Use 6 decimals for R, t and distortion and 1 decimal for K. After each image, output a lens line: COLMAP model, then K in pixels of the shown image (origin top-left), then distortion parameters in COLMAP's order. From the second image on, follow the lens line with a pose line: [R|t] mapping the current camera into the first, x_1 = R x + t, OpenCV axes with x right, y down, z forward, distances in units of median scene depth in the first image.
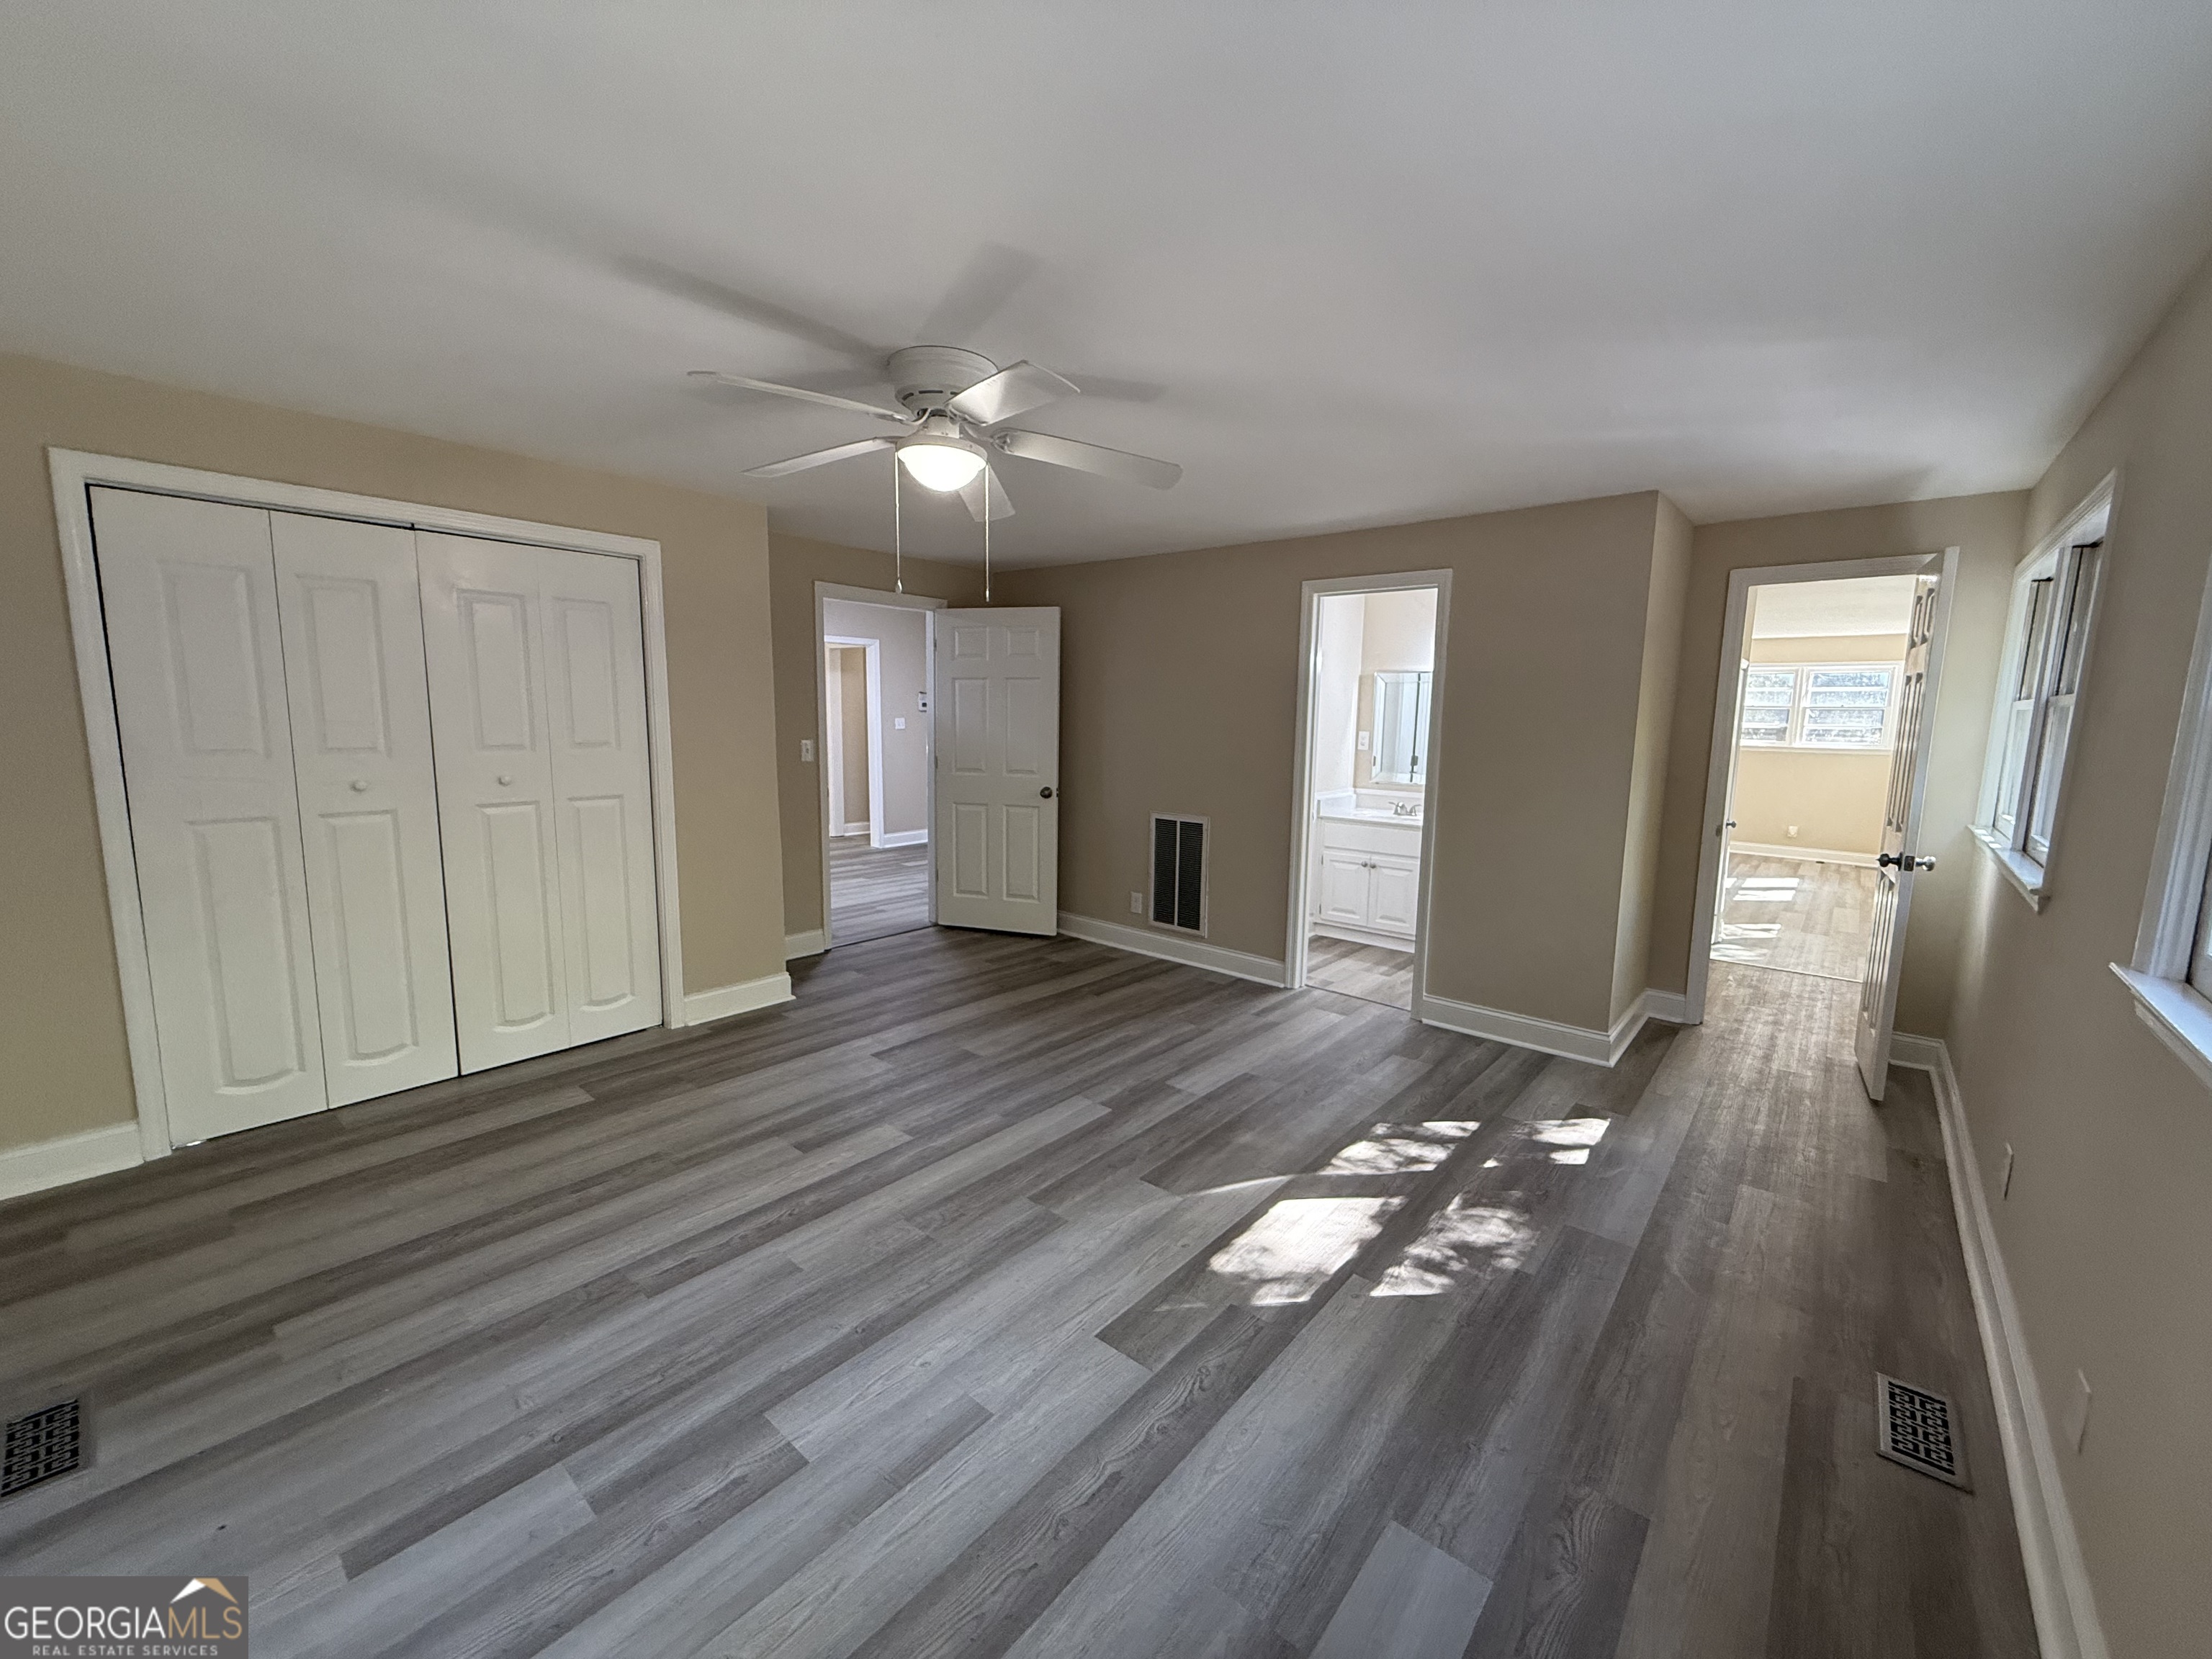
lens RADIAL K [[877.3, 0, 1102.9], [0, 877.3, 832.1], [0, 0, 1]] dist [-0.001418, -0.000158]
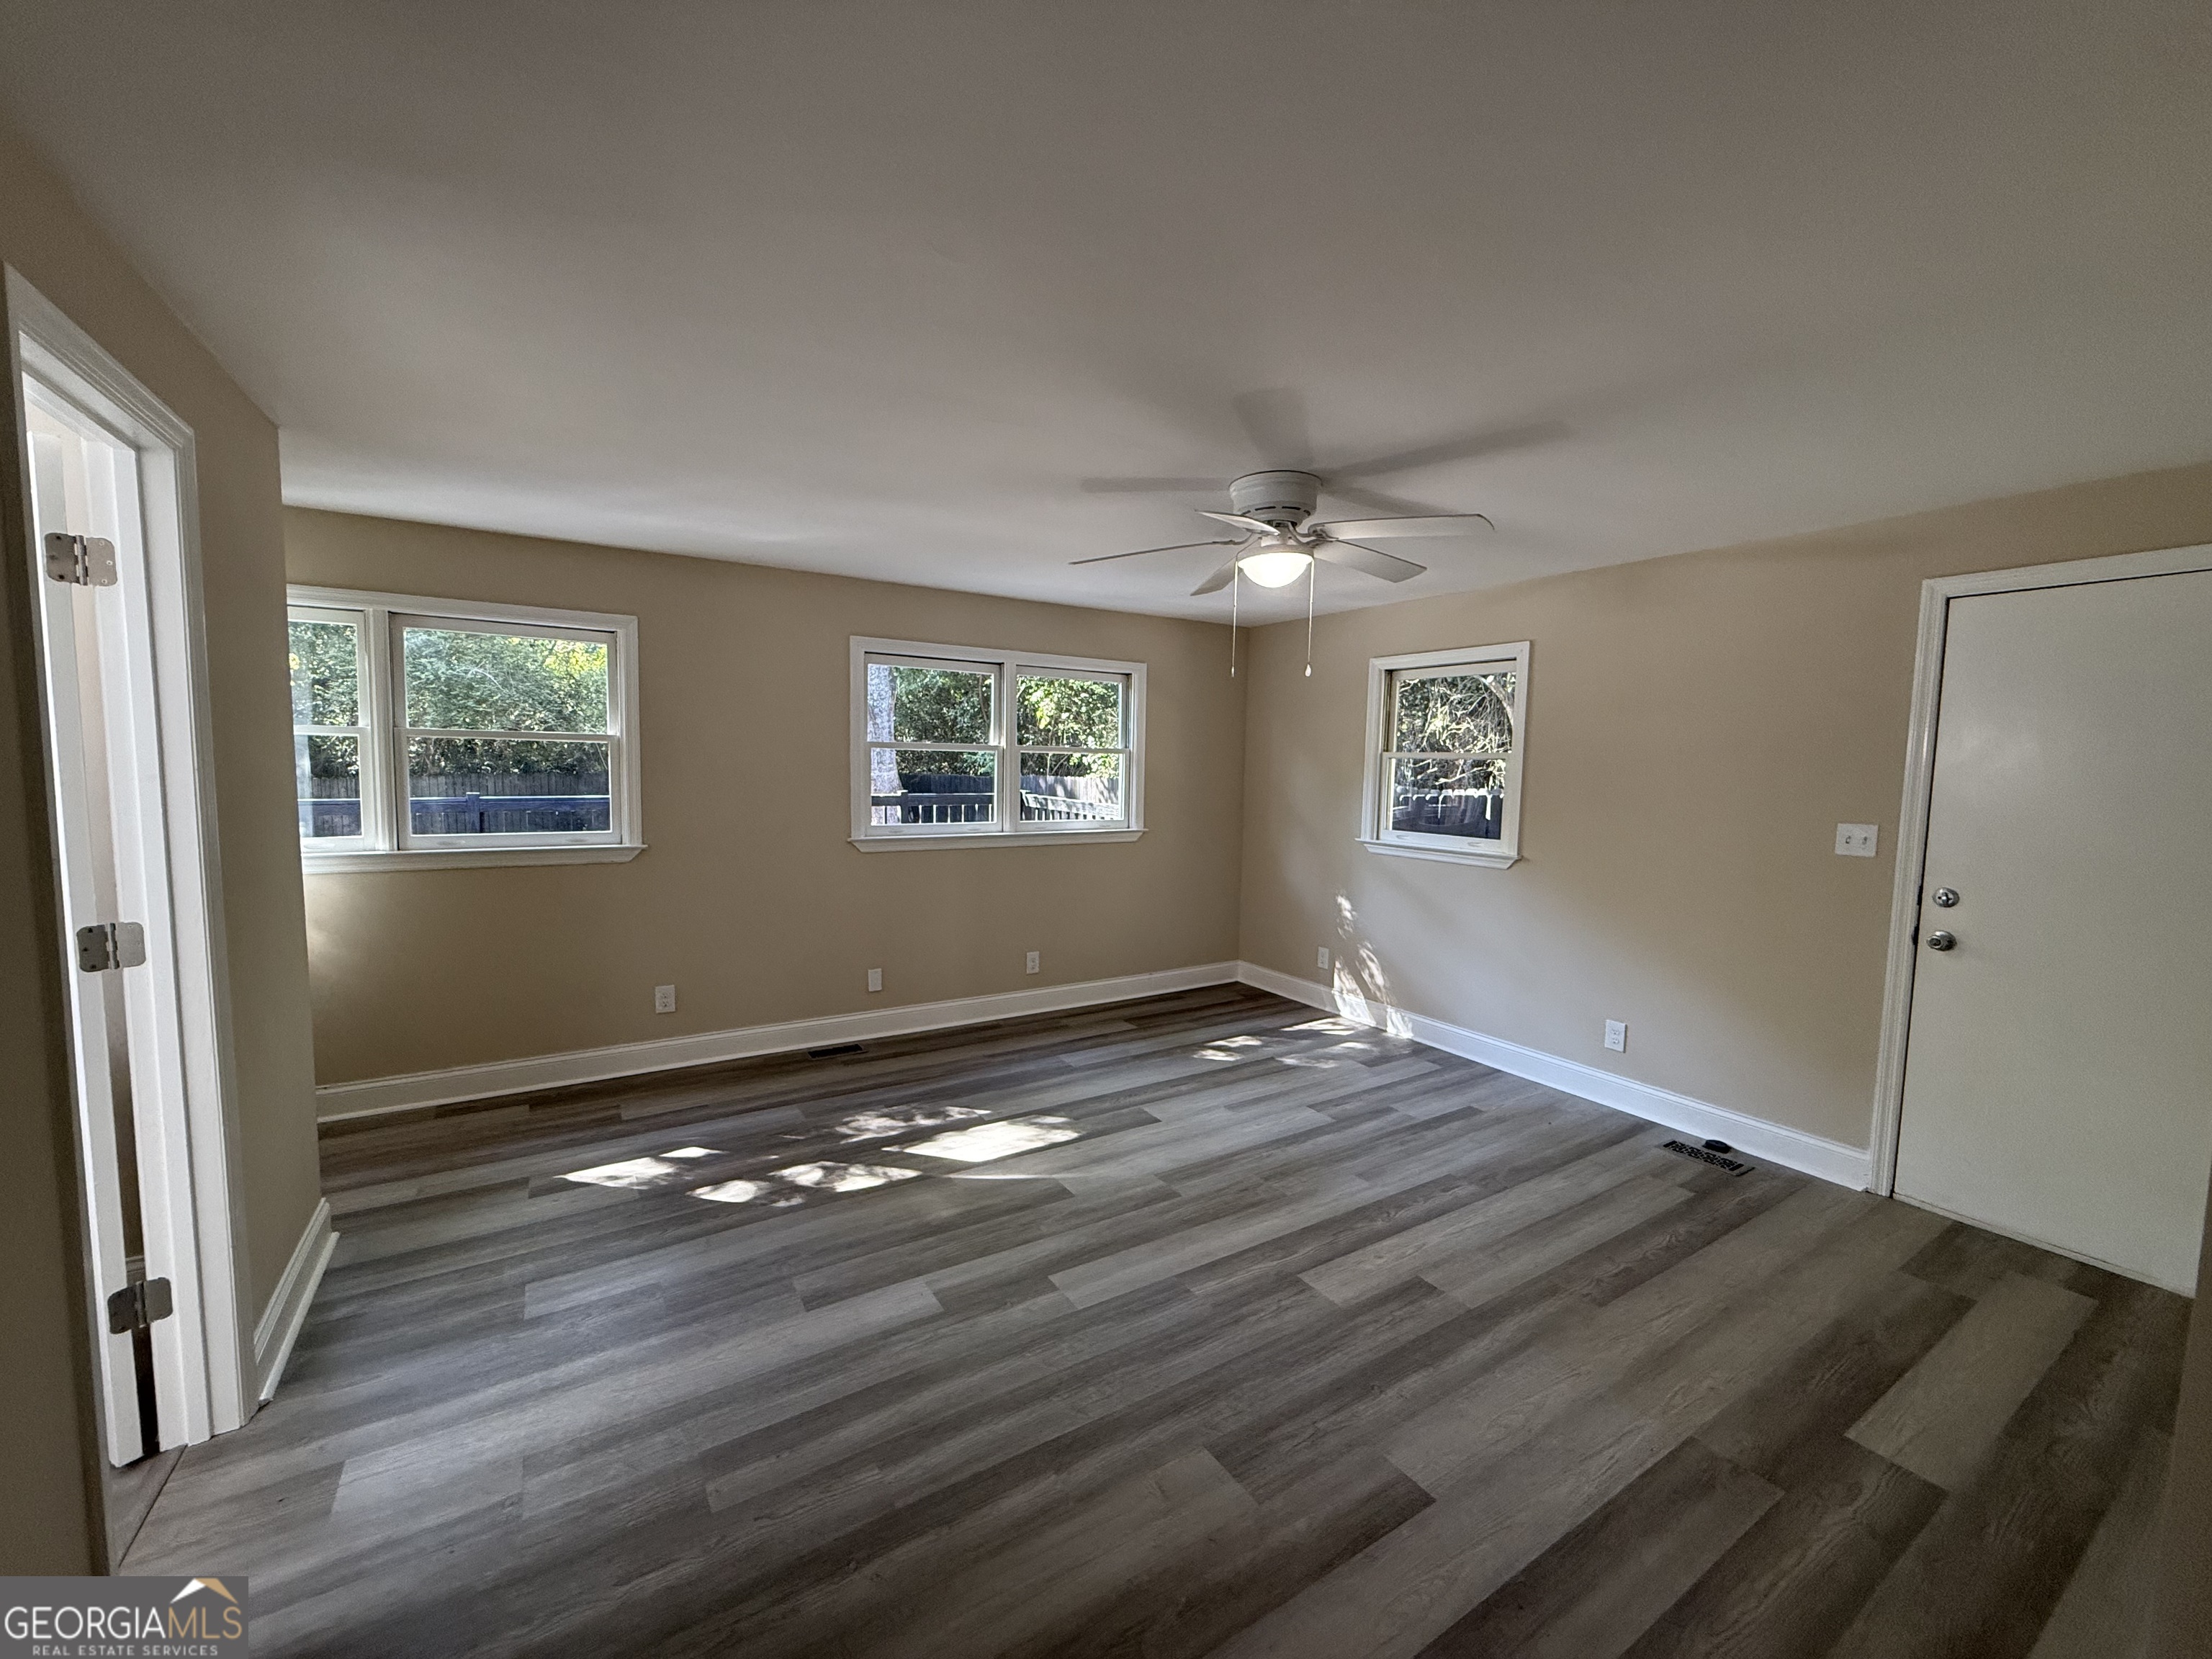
lens RADIAL K [[877.3, 0, 1102.9], [0, 877.3, 832.1], [0, 0, 1]] dist [-0.001418, -0.000158]
pose [[-0.954244, -0.058600, 0.293232, -0.285018], [0.005199, 0.977211, 0.212208, -0.278958], [-0.298985, 0.204023, -0.932192, 1.943529]]
